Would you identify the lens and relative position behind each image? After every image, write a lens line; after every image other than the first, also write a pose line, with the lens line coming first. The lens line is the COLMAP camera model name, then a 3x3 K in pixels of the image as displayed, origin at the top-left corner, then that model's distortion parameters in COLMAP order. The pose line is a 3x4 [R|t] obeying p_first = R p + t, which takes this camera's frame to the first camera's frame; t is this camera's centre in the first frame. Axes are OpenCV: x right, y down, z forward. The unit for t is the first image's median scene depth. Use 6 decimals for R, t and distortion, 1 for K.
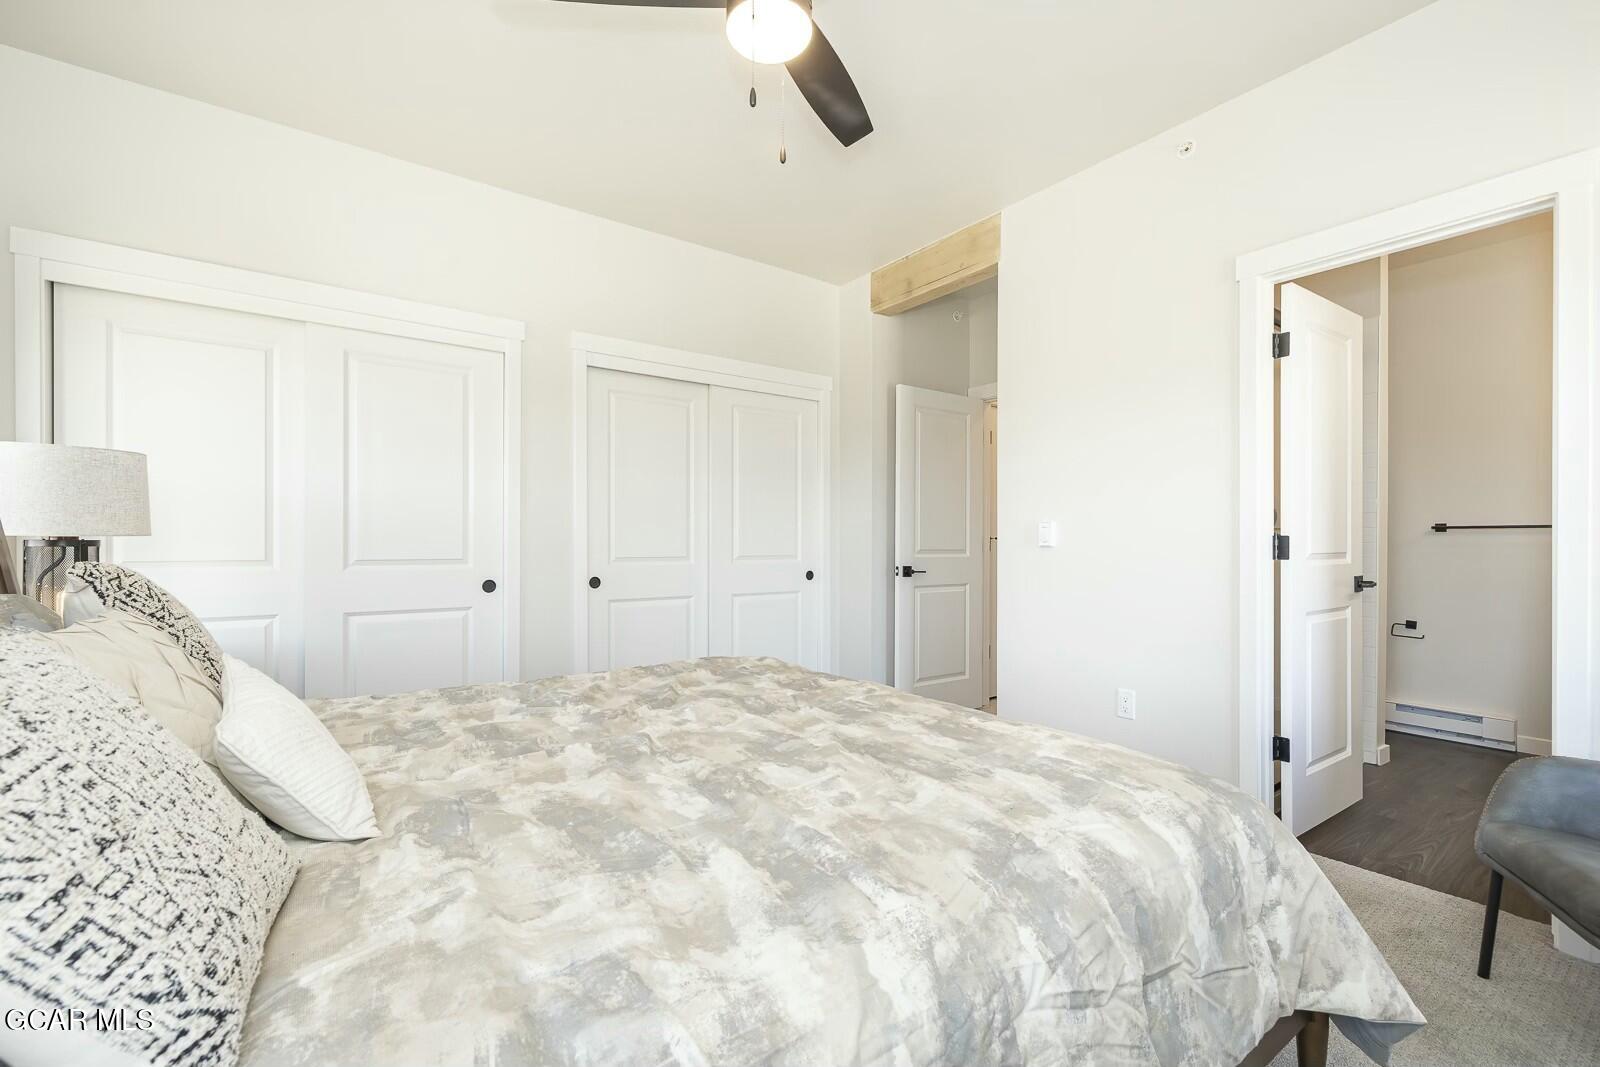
lens RADIAL K [[693.0, 0, 800.1], [0, 693.0, 526.8], [0, 0, 1]] dist [0.003225, 0.000322]
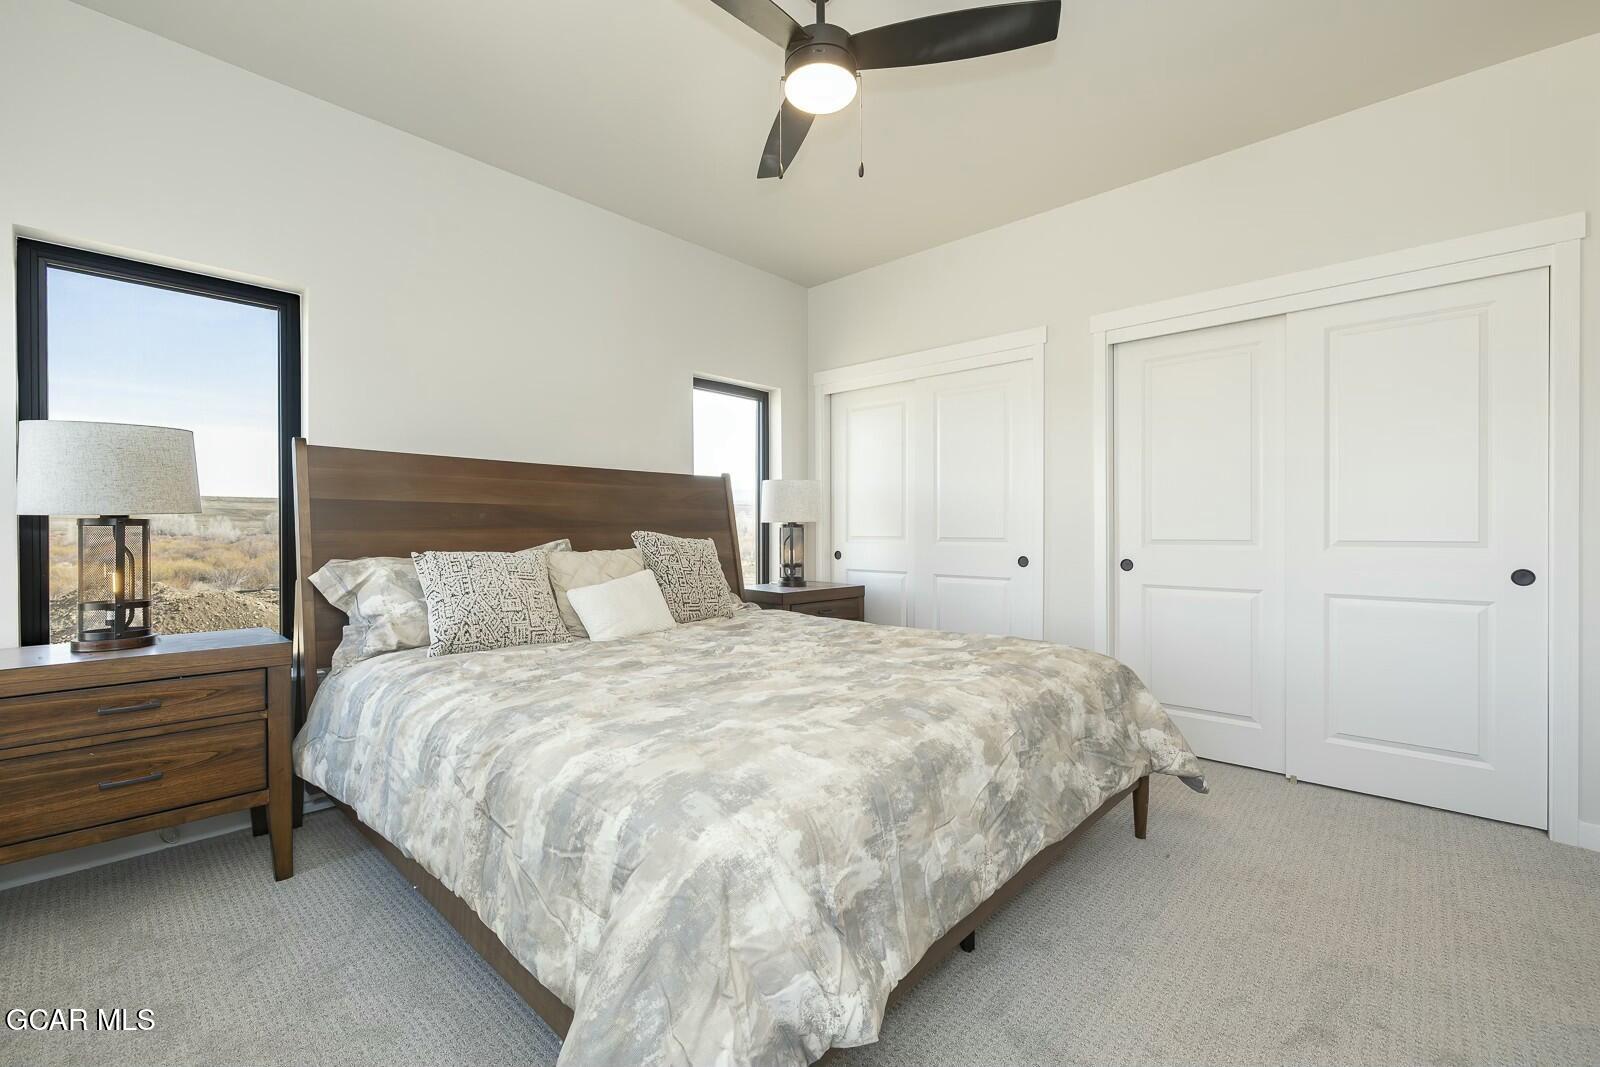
lens RADIAL K [[693.0, 0, 800.1], [0, 693.0, 526.8], [0, 0, 1]] dist [0.003225, 0.000322]
pose [[0.179603, -0.008065, -0.983706, 1.088053], [0.025635, 0.999665, -0.003515, 0.028234], [0.983405, -0.024586, 0.179750, 0.727419]]
